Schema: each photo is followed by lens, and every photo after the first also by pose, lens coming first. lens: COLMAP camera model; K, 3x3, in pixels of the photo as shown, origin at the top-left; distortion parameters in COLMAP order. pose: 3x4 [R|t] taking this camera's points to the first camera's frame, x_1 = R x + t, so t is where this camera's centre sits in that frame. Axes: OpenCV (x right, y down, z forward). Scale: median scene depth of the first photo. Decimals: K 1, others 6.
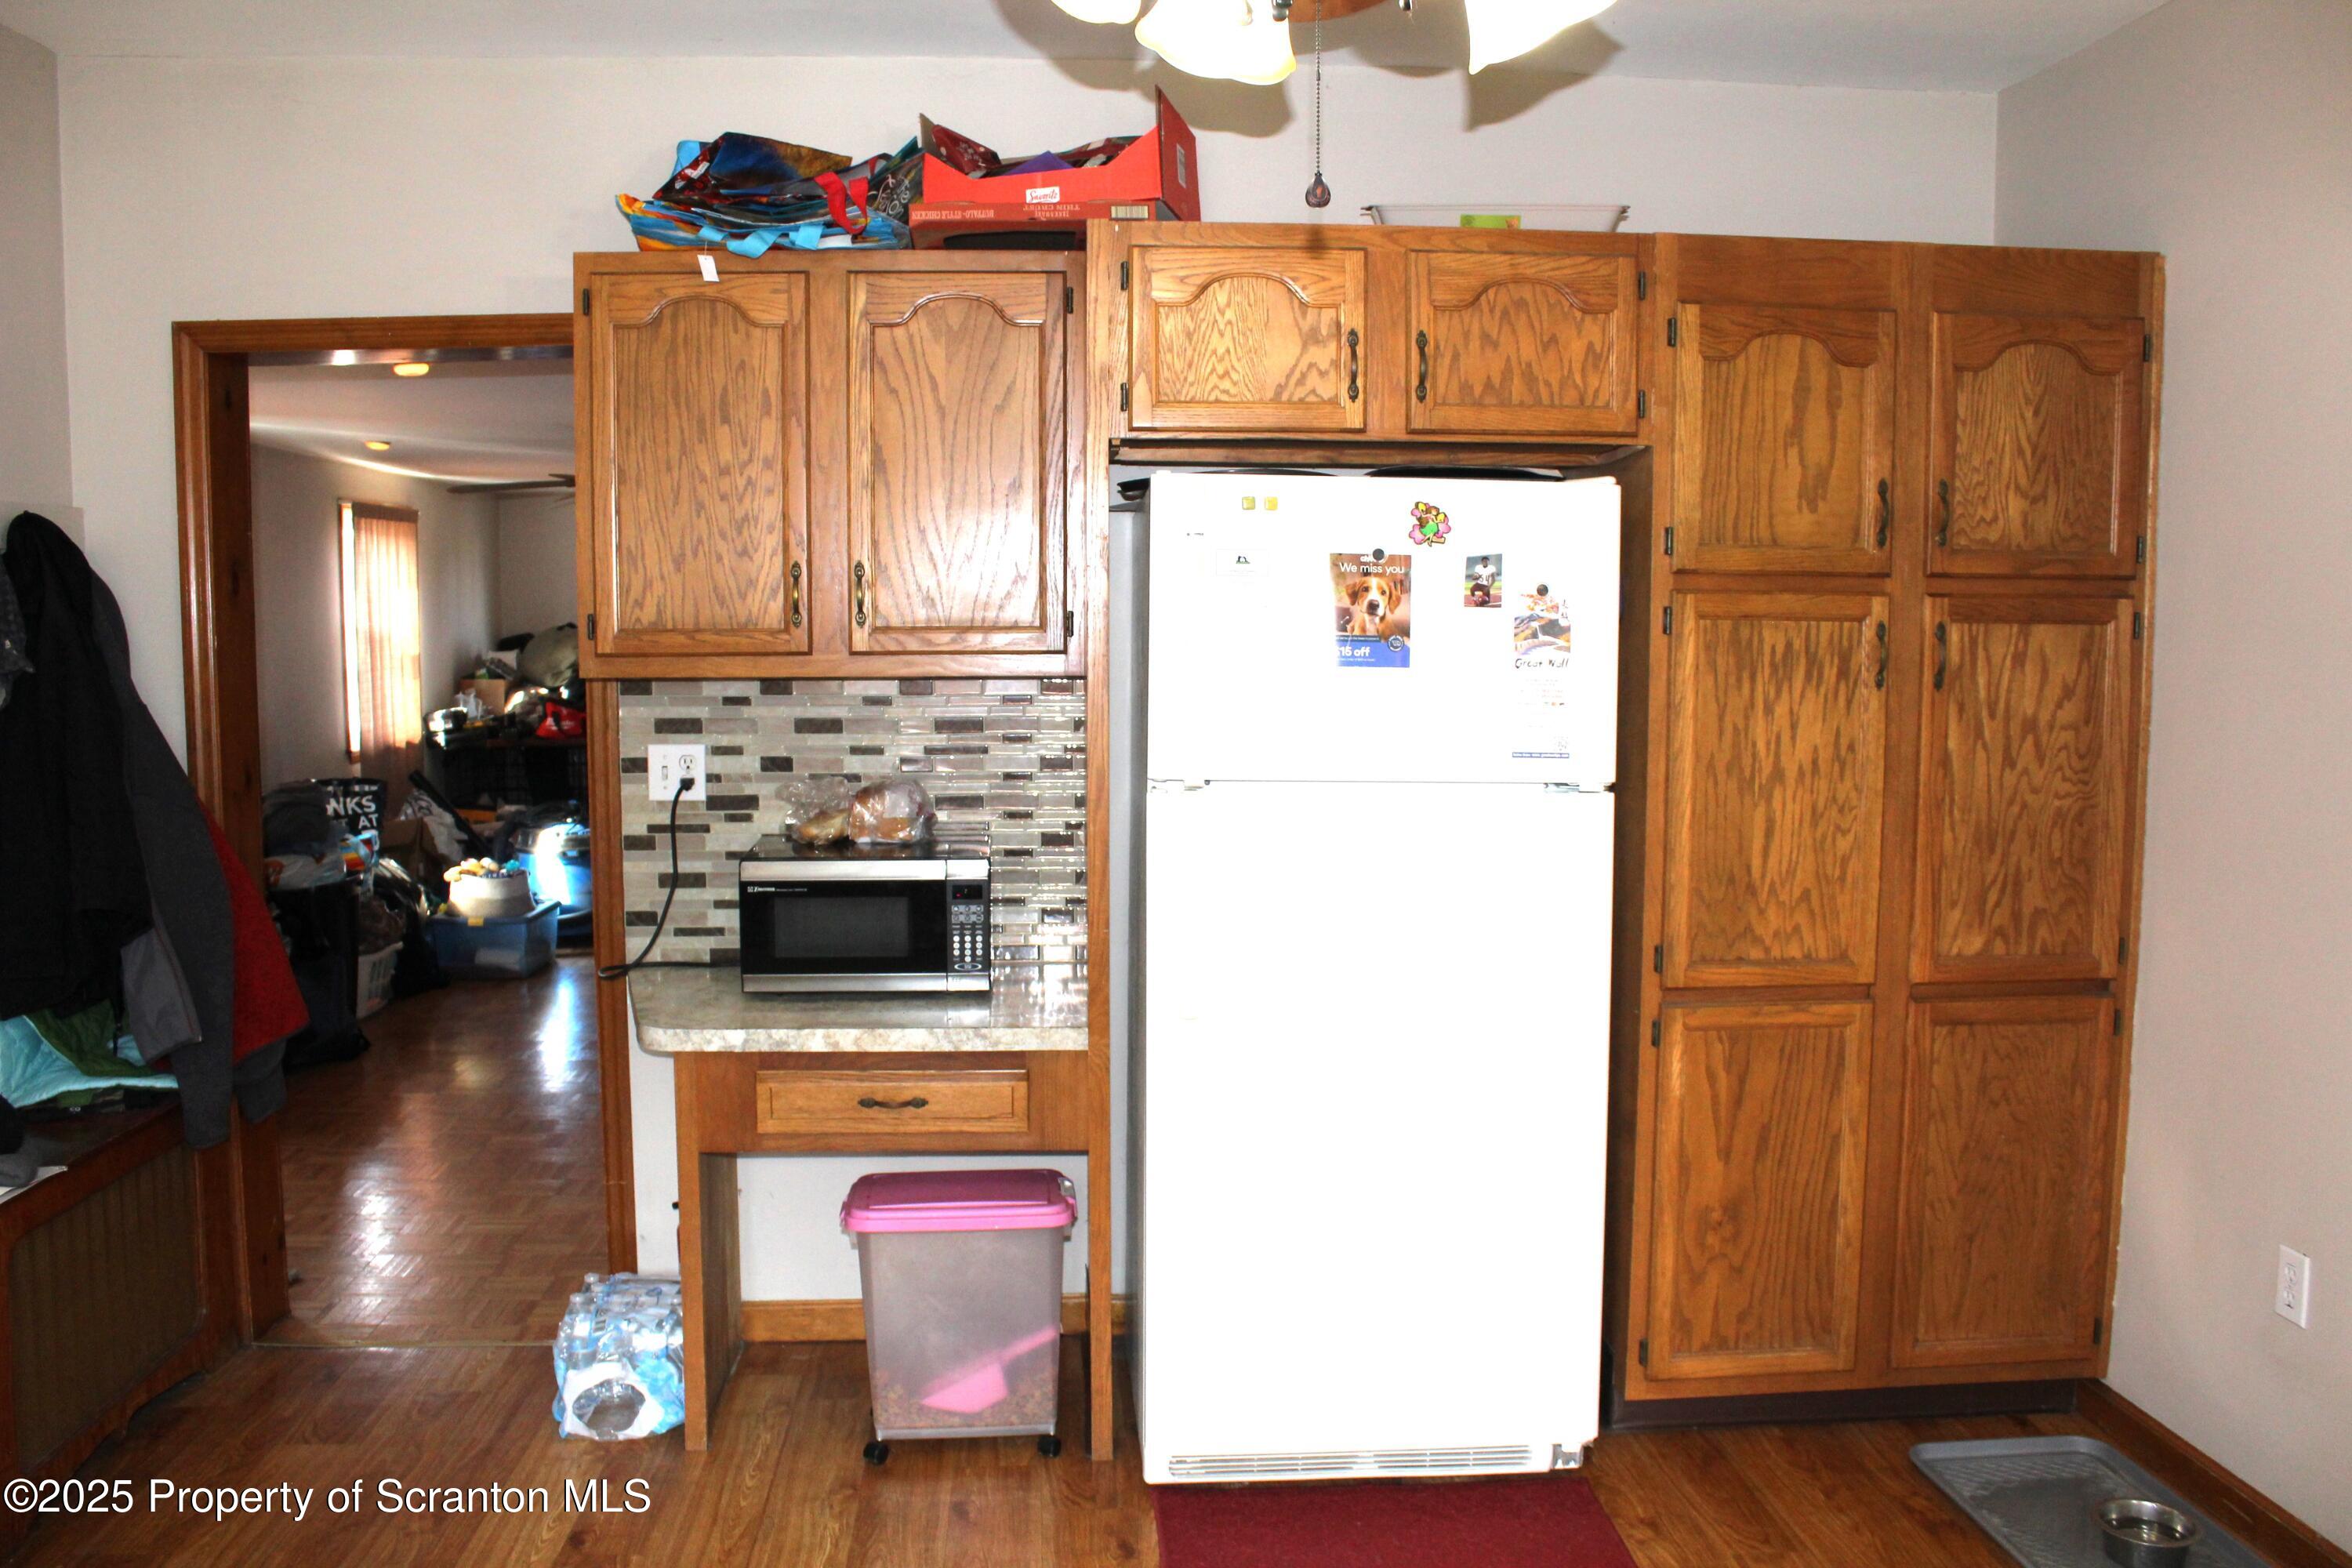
lens RADIAL K [[1979.3, 0, 1170.6], [0, 1979.3, 776.8], [0, 0, 1]] dist [-0.161293, 0.148258]
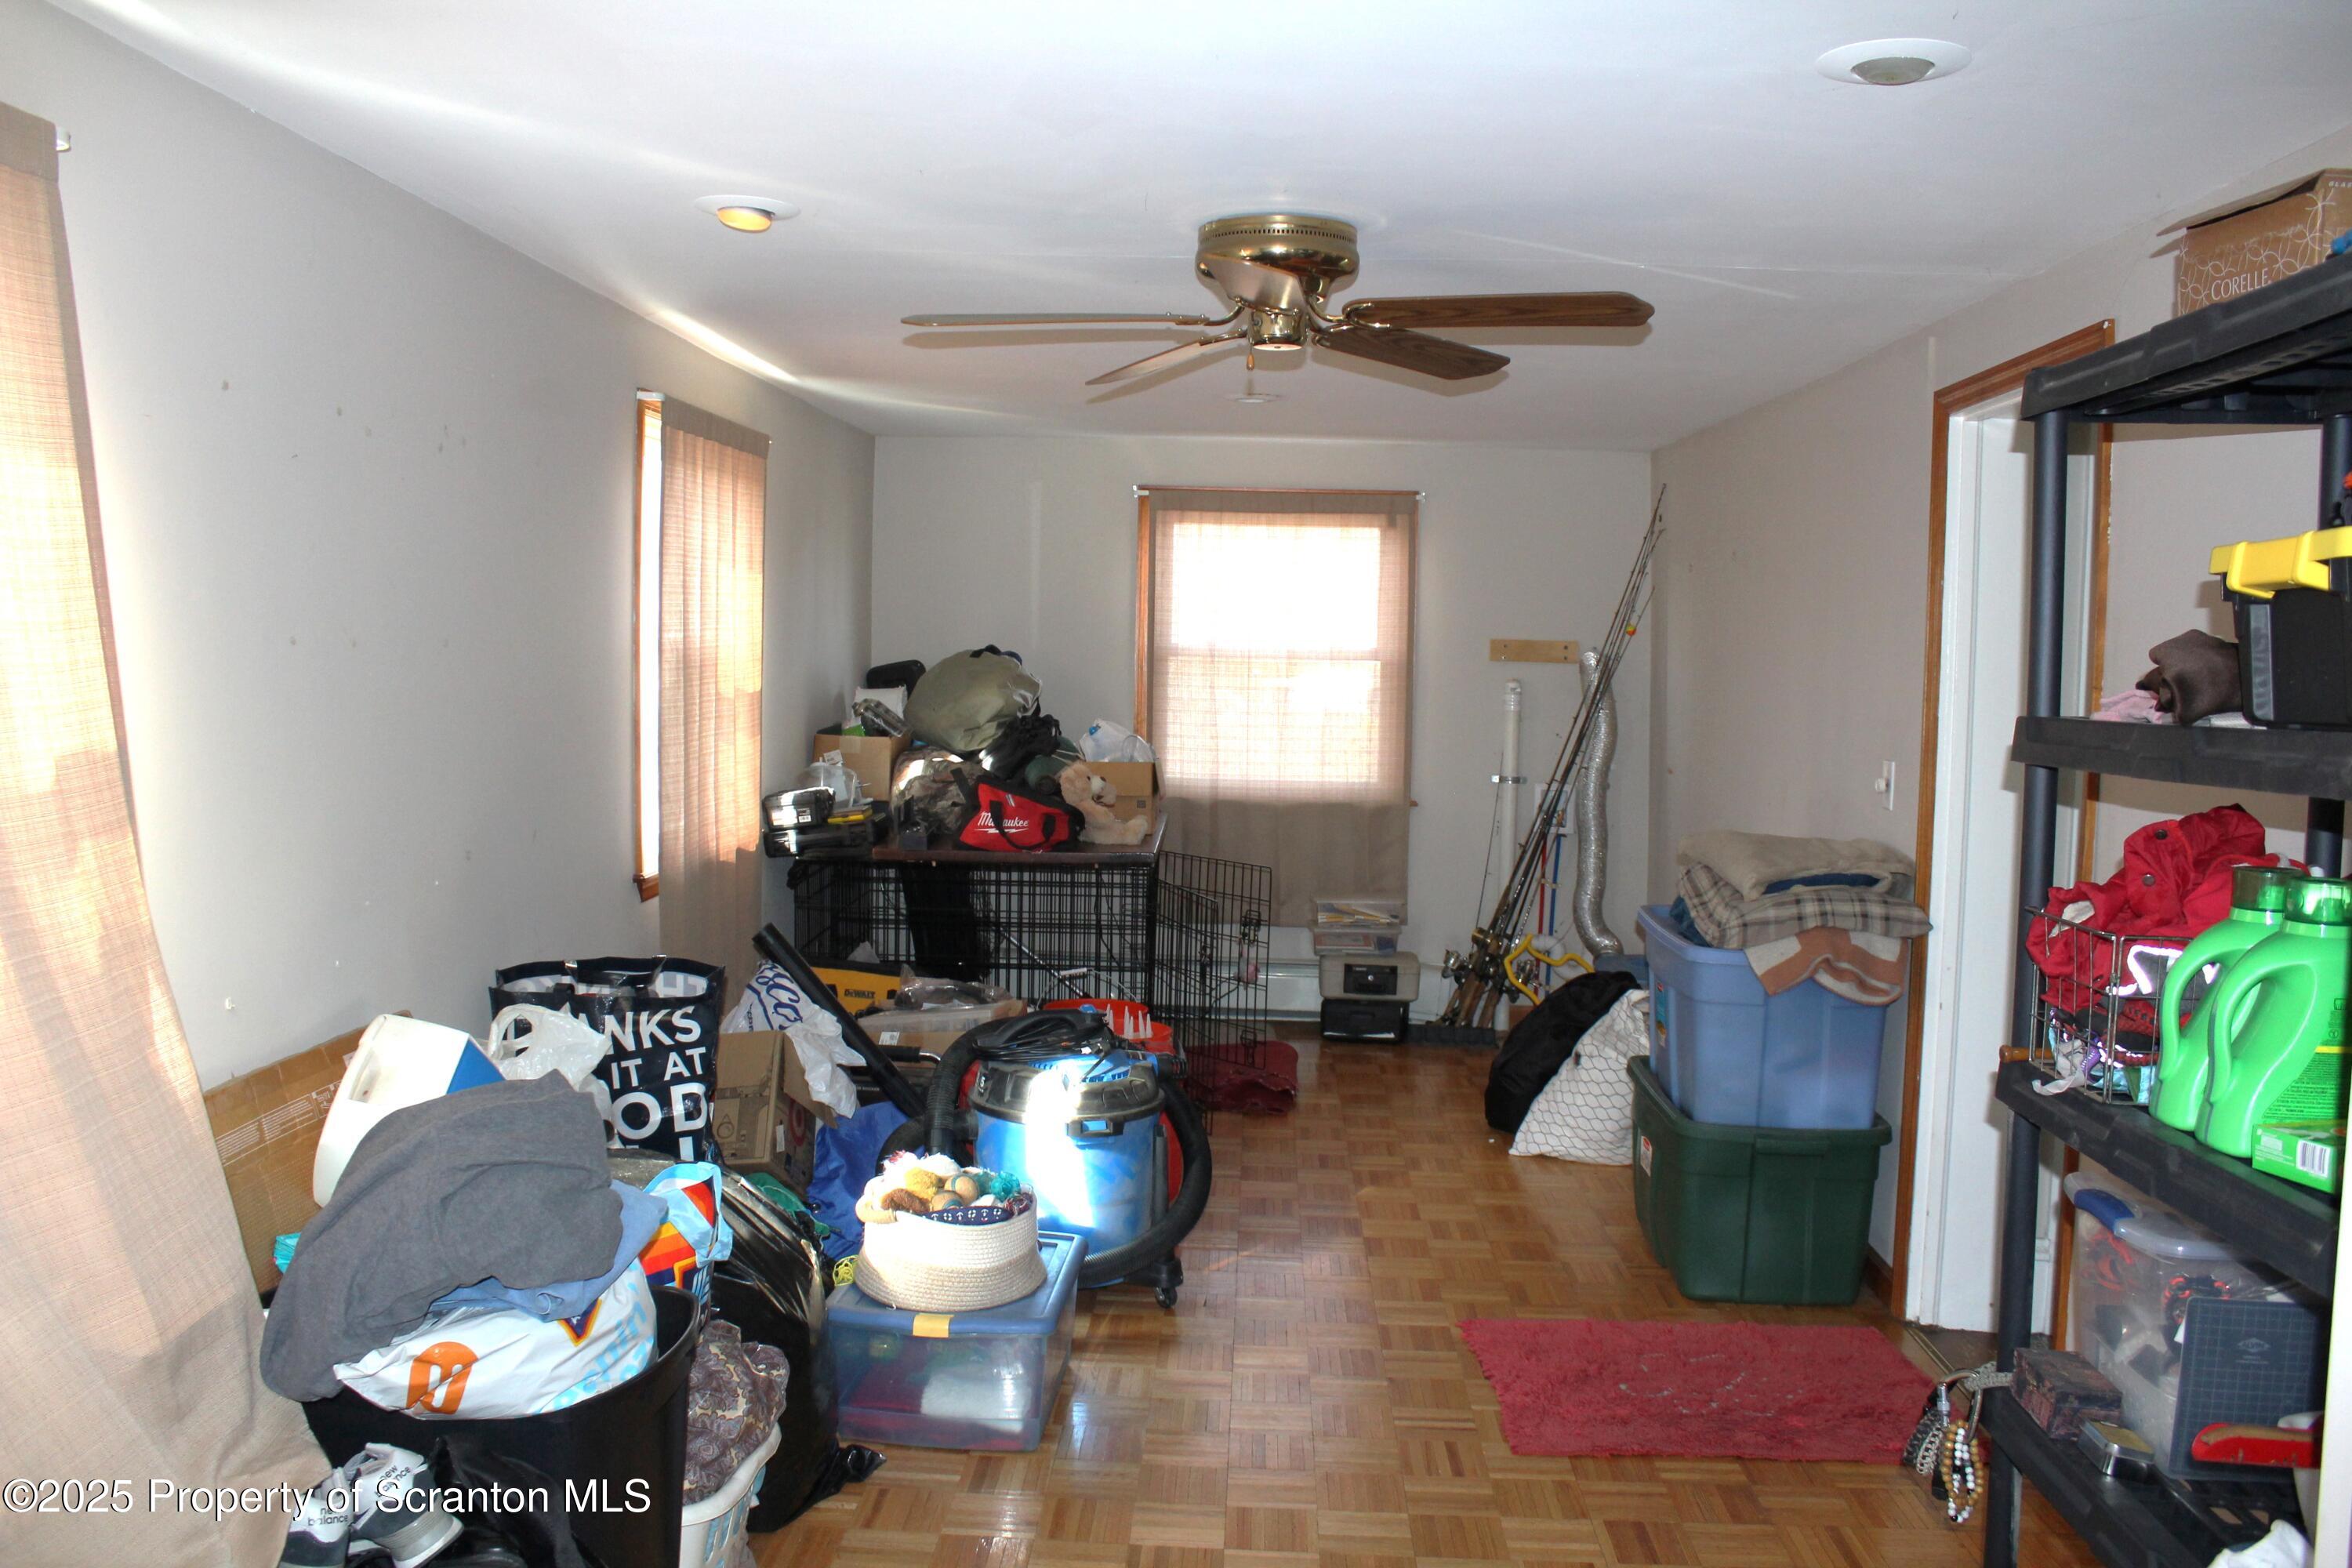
lens RADIAL K [[1979.3, 0, 1170.6], [0, 1979.3, 776.8], [0, 0, 1]] dist [-0.161293, 0.148258]
pose [[0.992075, 0.031975, -0.121509, -0.213637], [-0.034617, 0.999206, -0.019700, -0.033797], [0.120782, 0.023750, 0.992395, 0.478948]]
